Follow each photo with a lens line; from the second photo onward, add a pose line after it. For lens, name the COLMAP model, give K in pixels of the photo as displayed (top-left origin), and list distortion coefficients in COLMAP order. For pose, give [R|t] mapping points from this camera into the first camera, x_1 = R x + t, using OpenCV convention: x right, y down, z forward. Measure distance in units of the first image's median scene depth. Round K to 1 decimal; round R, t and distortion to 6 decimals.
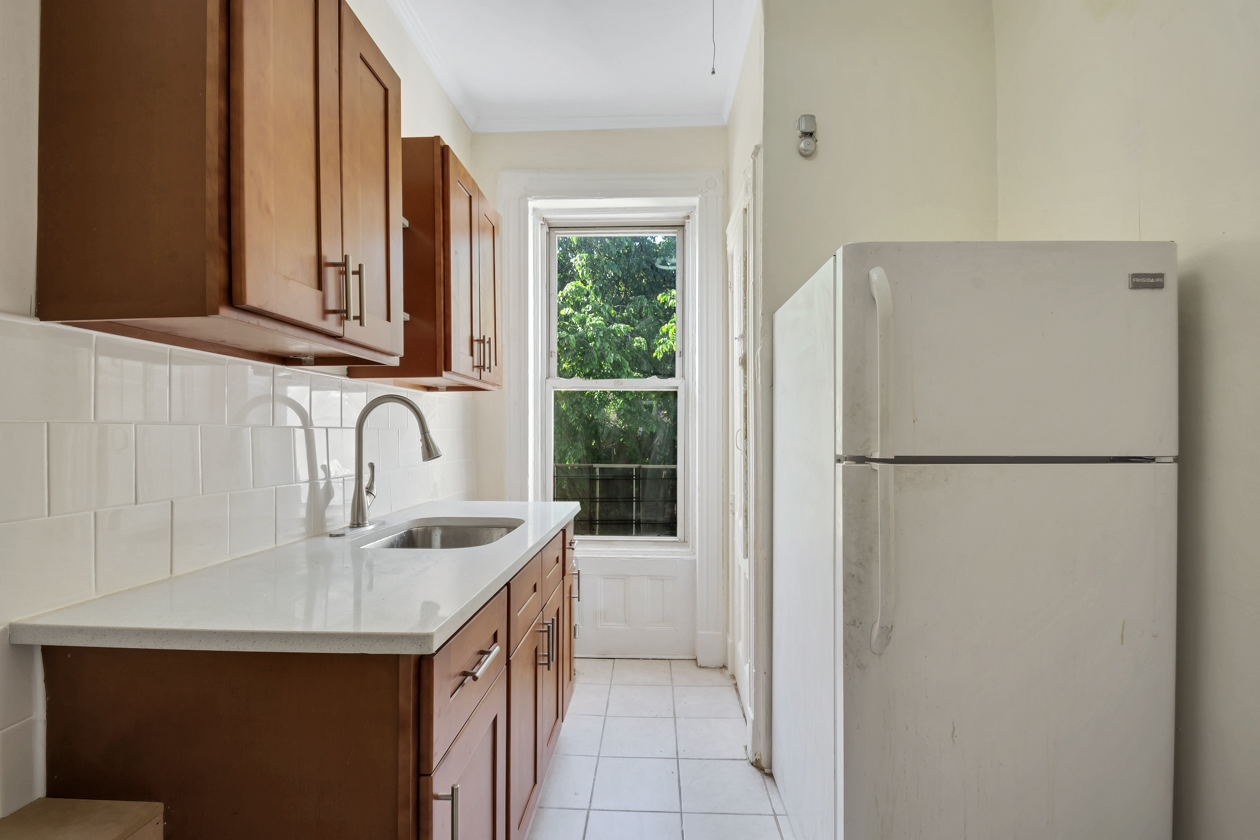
lens RADIAL K [[562.9, 0, 640.1], [0, 562.9, 434.7], [0, 0, 1]] dist [-0.007110, -0.003815]
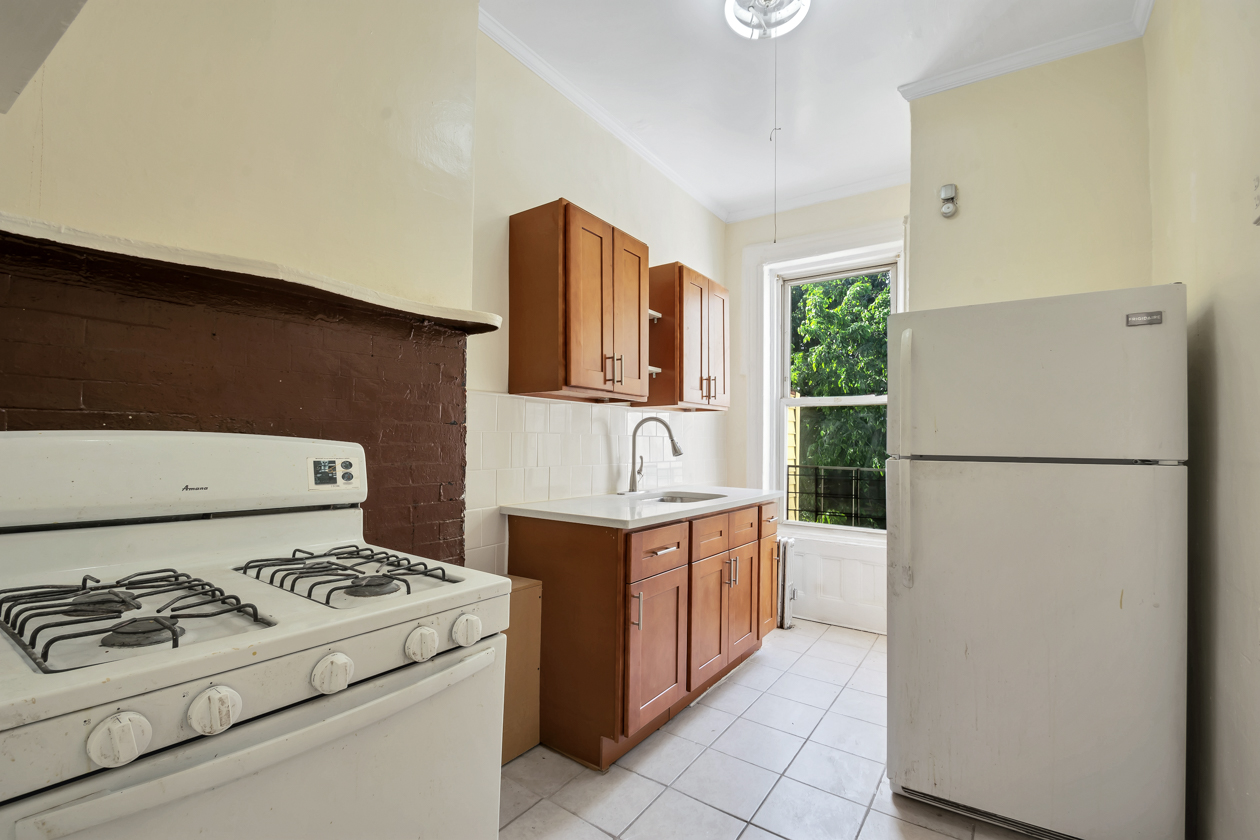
lens RADIAL K [[562.9, 0, 628.1], [0, 562.9, 431.1], [0, 0, 1]] dist [-0.007110, -0.003815]
pose [[0.836781, -0.002522, -0.547532, 0.451880], [-0.009833, 0.999759, -0.019632, 0.008391], [0.547450, 0.021811, 0.836554, -0.487871]]
